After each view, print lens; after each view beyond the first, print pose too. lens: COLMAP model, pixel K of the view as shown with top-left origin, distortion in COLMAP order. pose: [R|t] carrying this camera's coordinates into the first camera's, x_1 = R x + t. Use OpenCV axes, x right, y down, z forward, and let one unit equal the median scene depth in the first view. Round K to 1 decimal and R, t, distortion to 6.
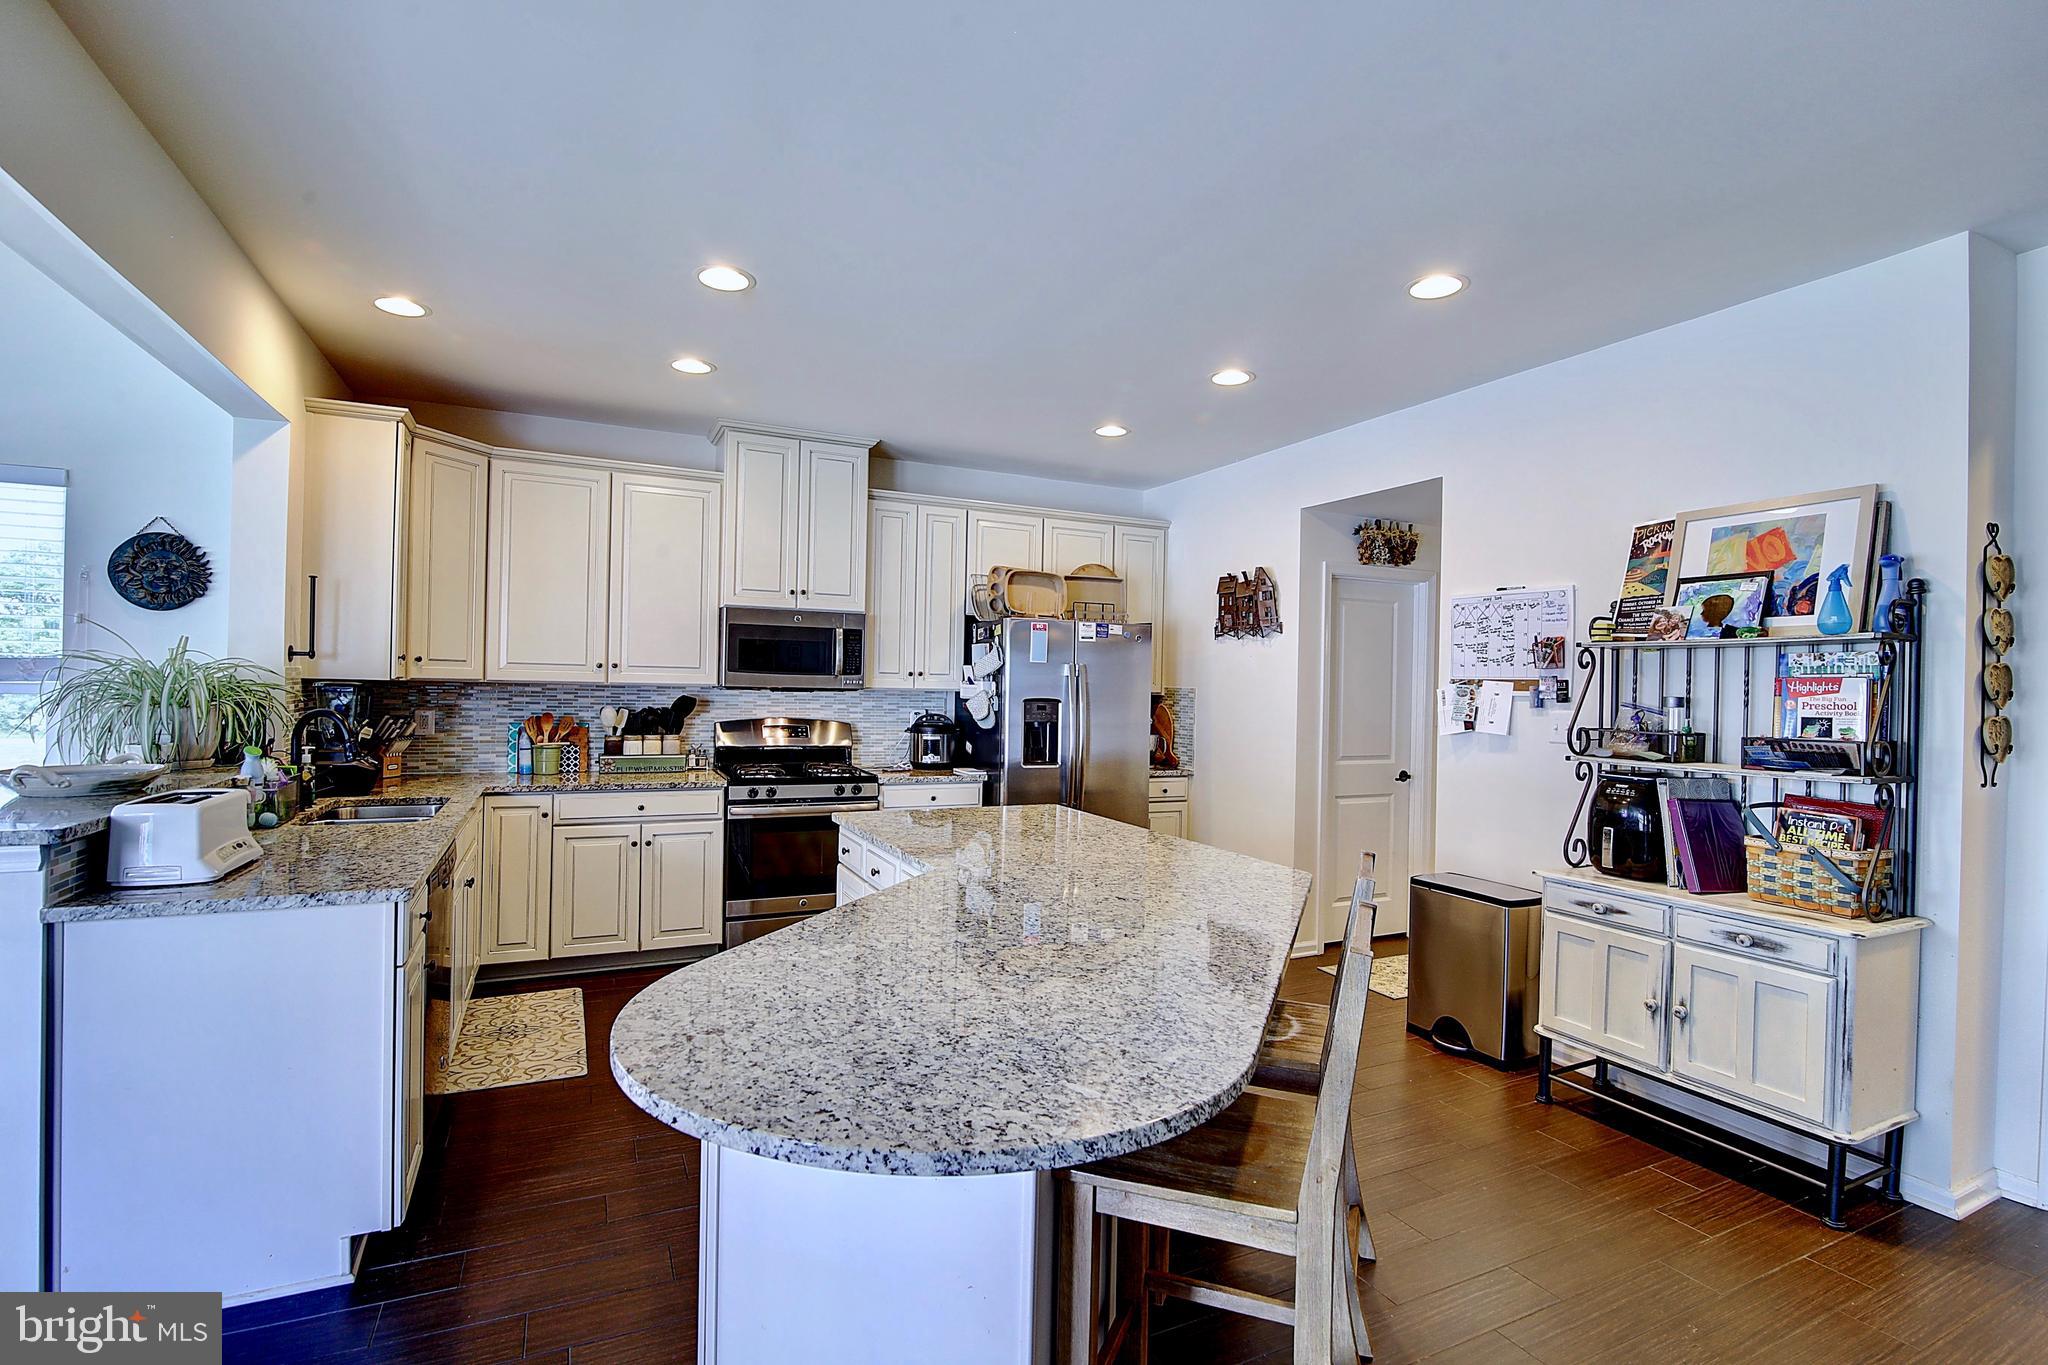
lens RADIAL K [[941.2, 0, 1024.6], [0, 941.2, 689.2], [0, 0, 1]] dist [-0.020231, 0.000584]
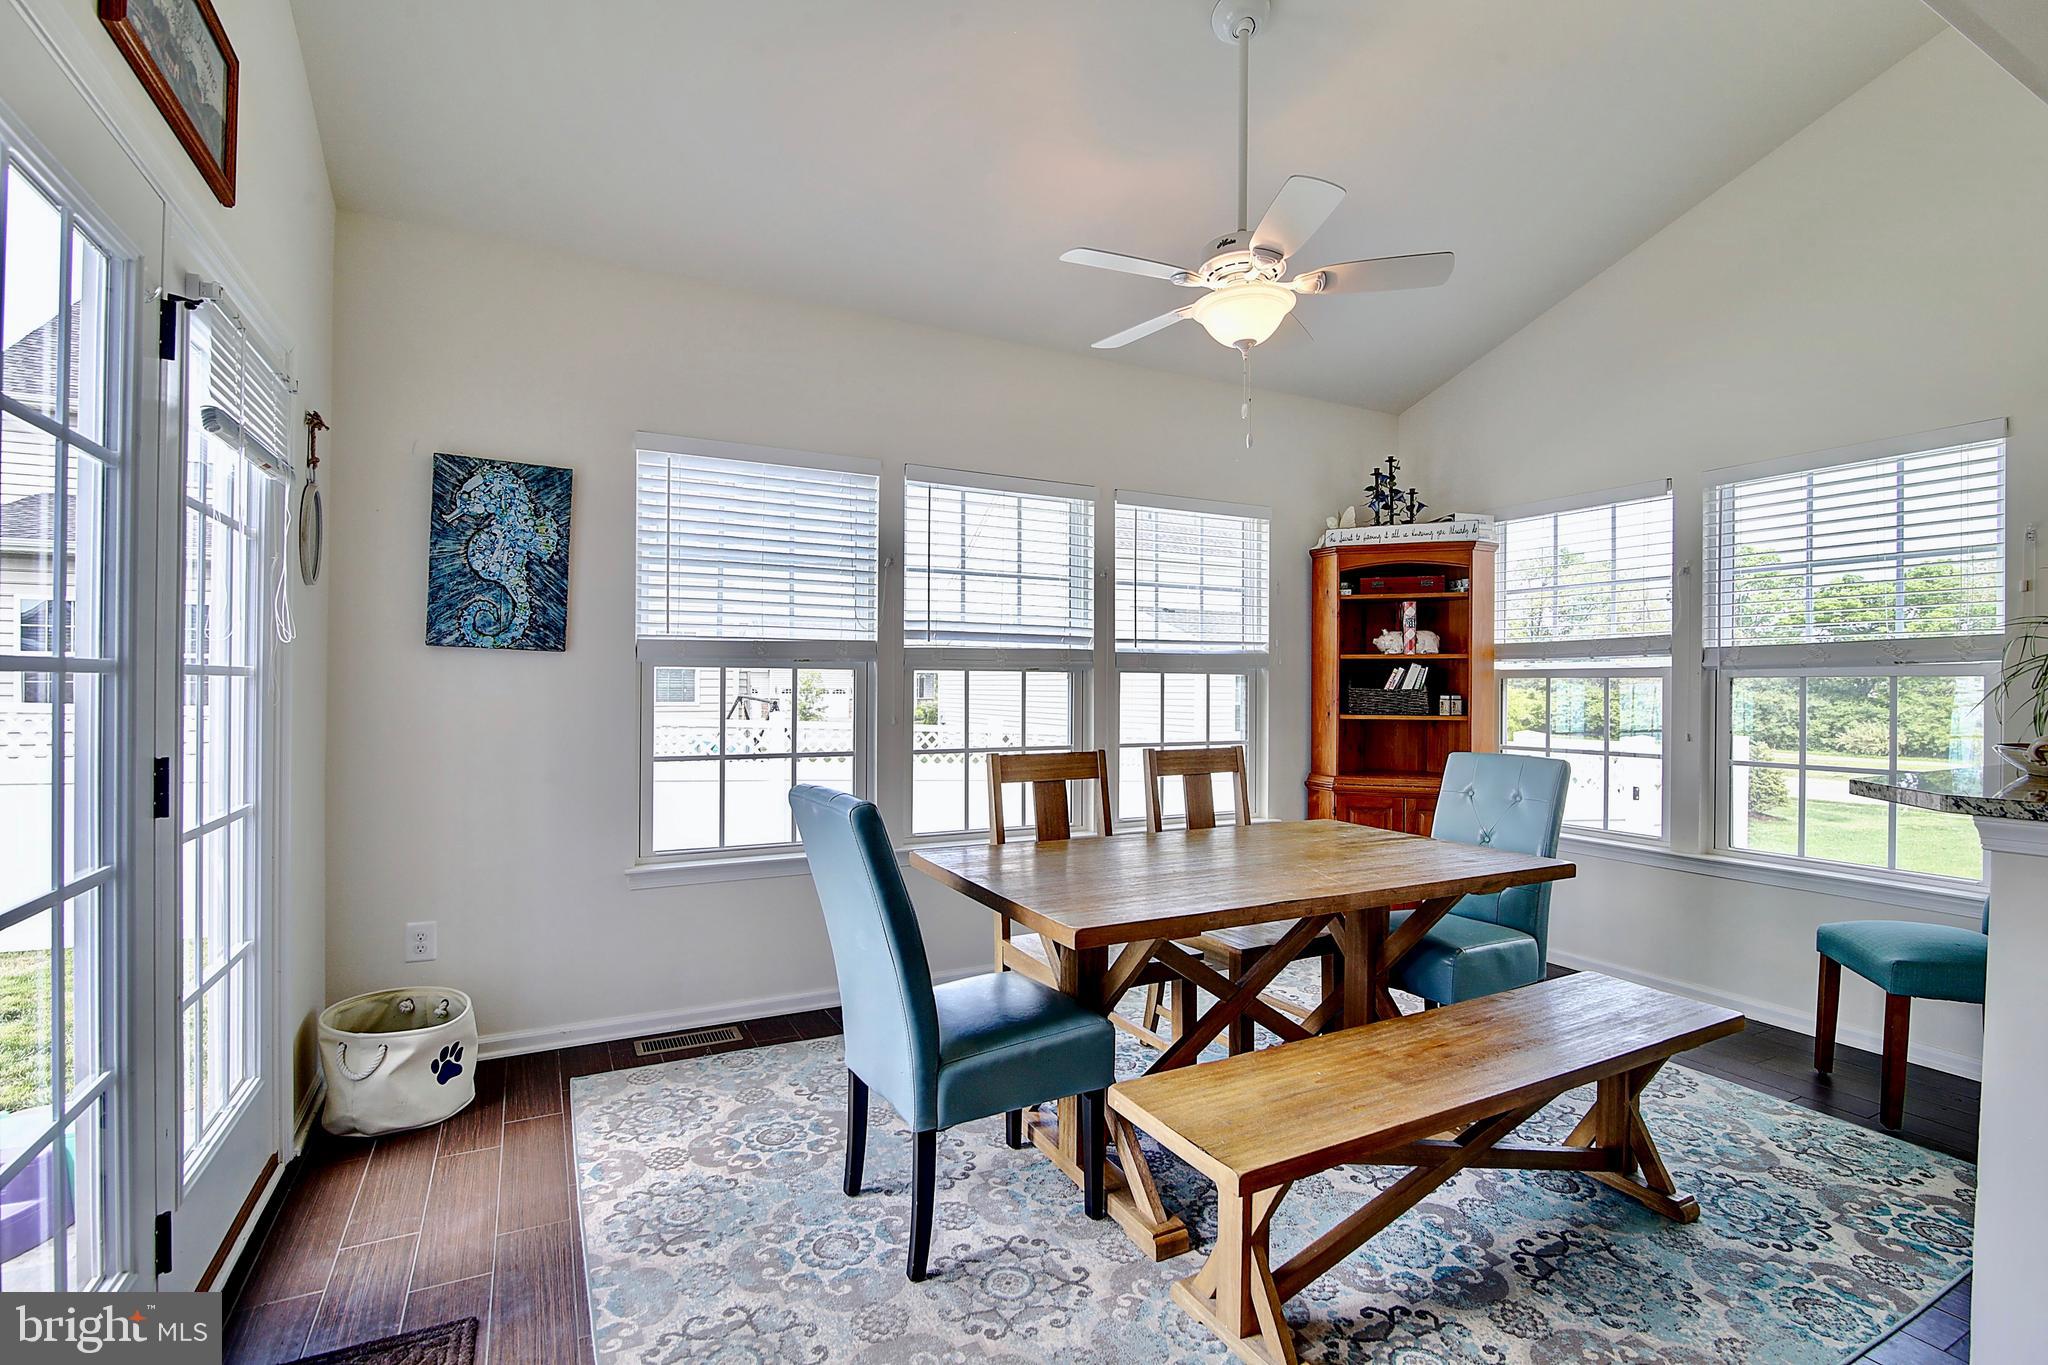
lens RADIAL K [[941.2, 0, 1027.5], [0, 941.2, 685.9], [0, 0, 1]] dist [-0.020231, 0.000584]
pose [[0.028744, -0.019564, -0.999395, -0.148903], [-0.009843, 0.999754, -0.019854, 0.031050], [0.999538, 0.010408, 0.028544, 0.037982]]
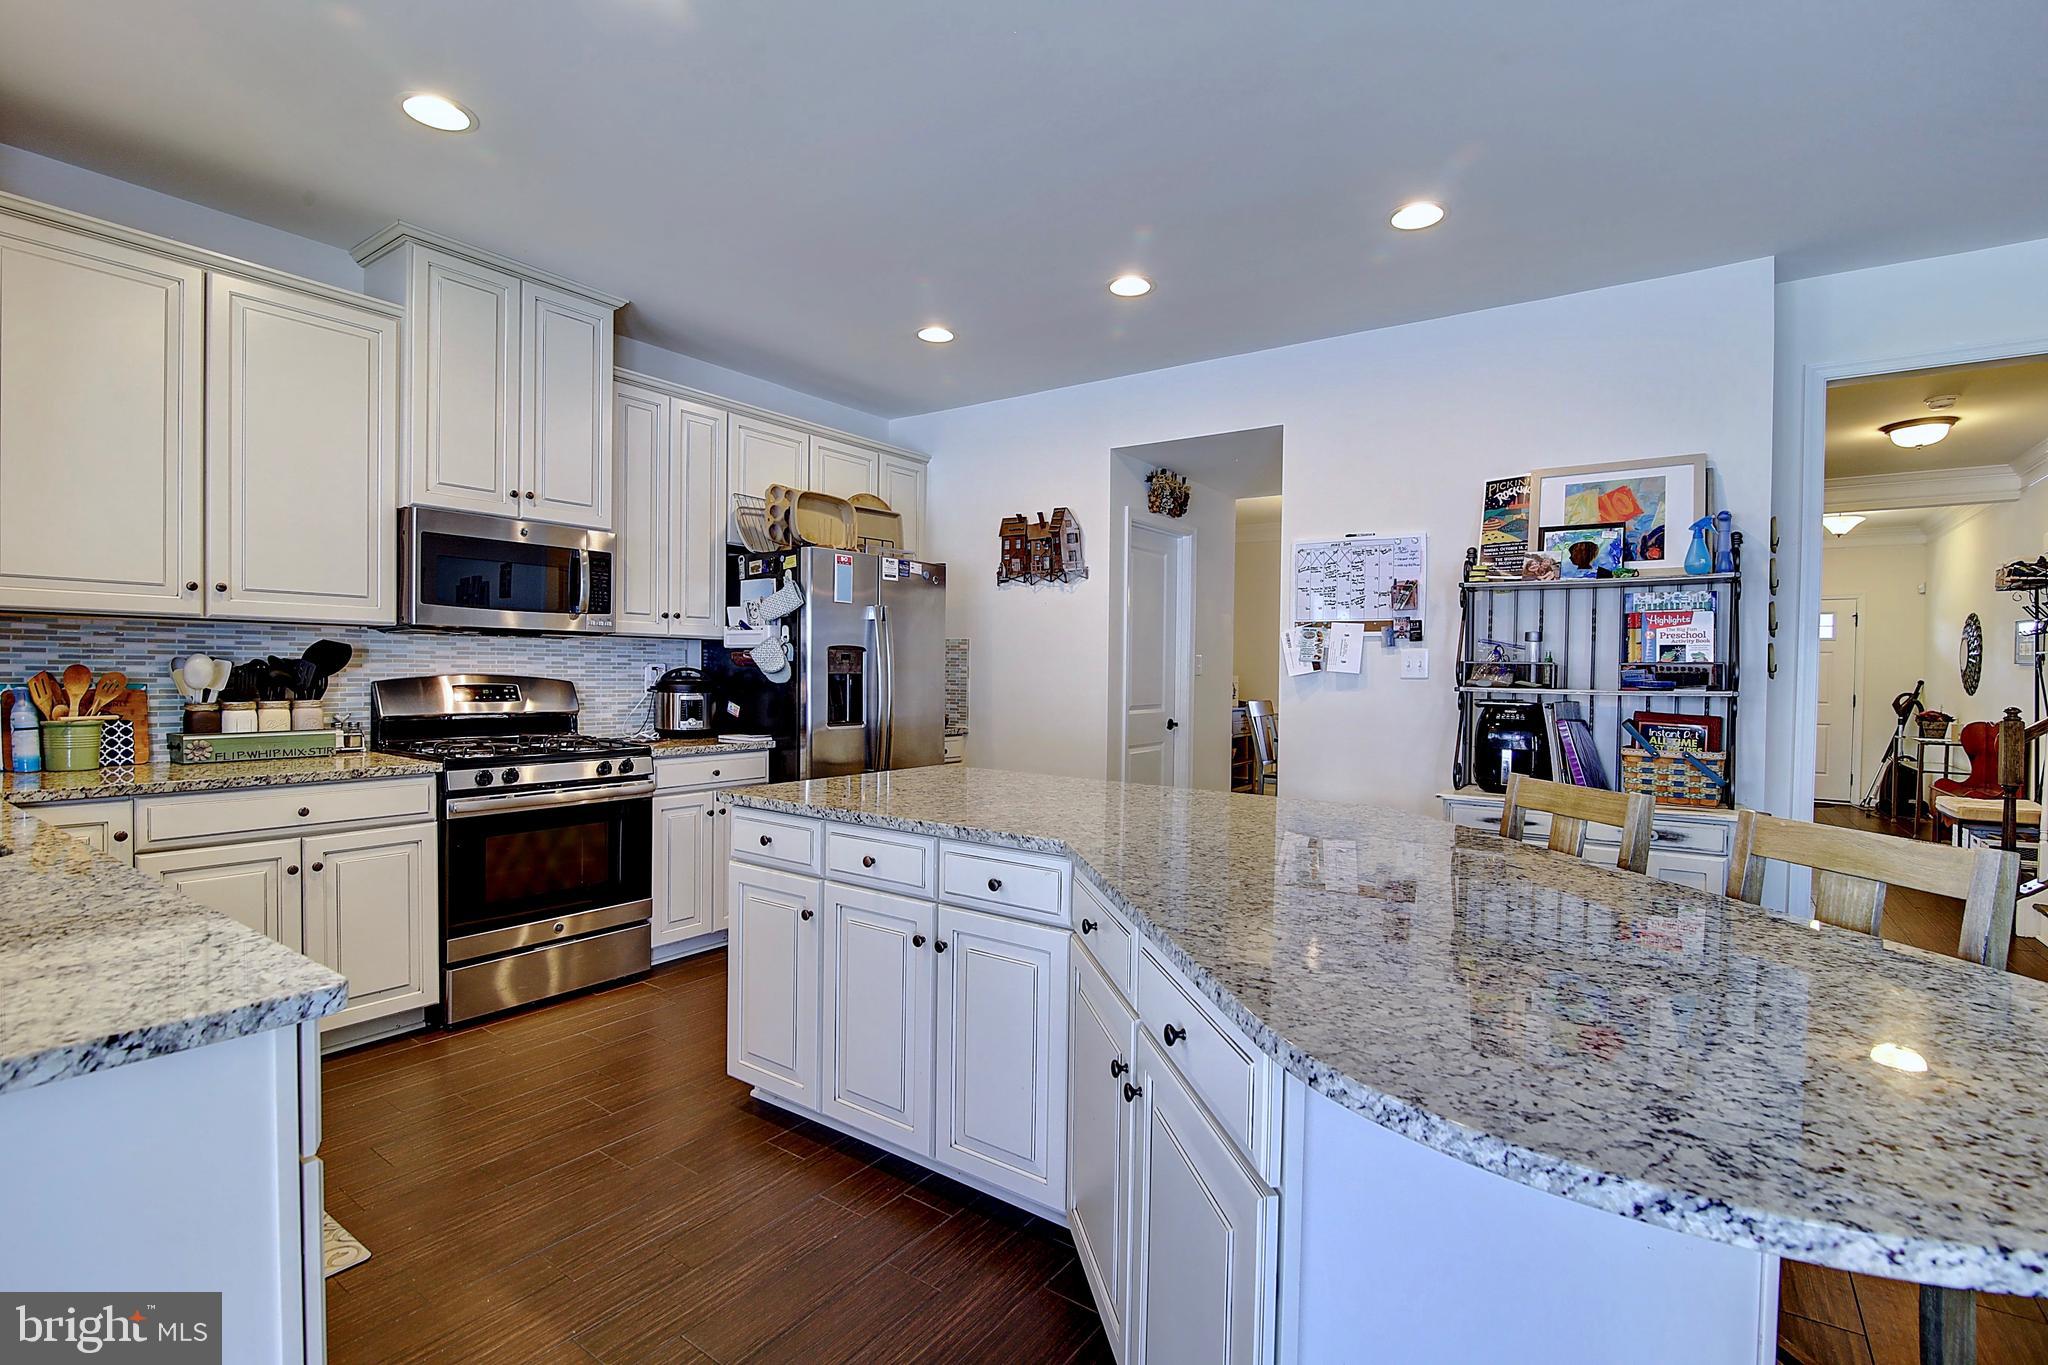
lens RADIAL K [[941.2, 0, 1022.0], [0, 941.2, 689.2], [0, 0, 1]] dist [-0.020231, 0.000584]
pose [[0.874321, -0.019542, 0.484955, -0.280089], [0.006961, 0.999591, 0.027730, 0.029144], [-0.485298, -0.020869, 0.874099, 0.214078]]
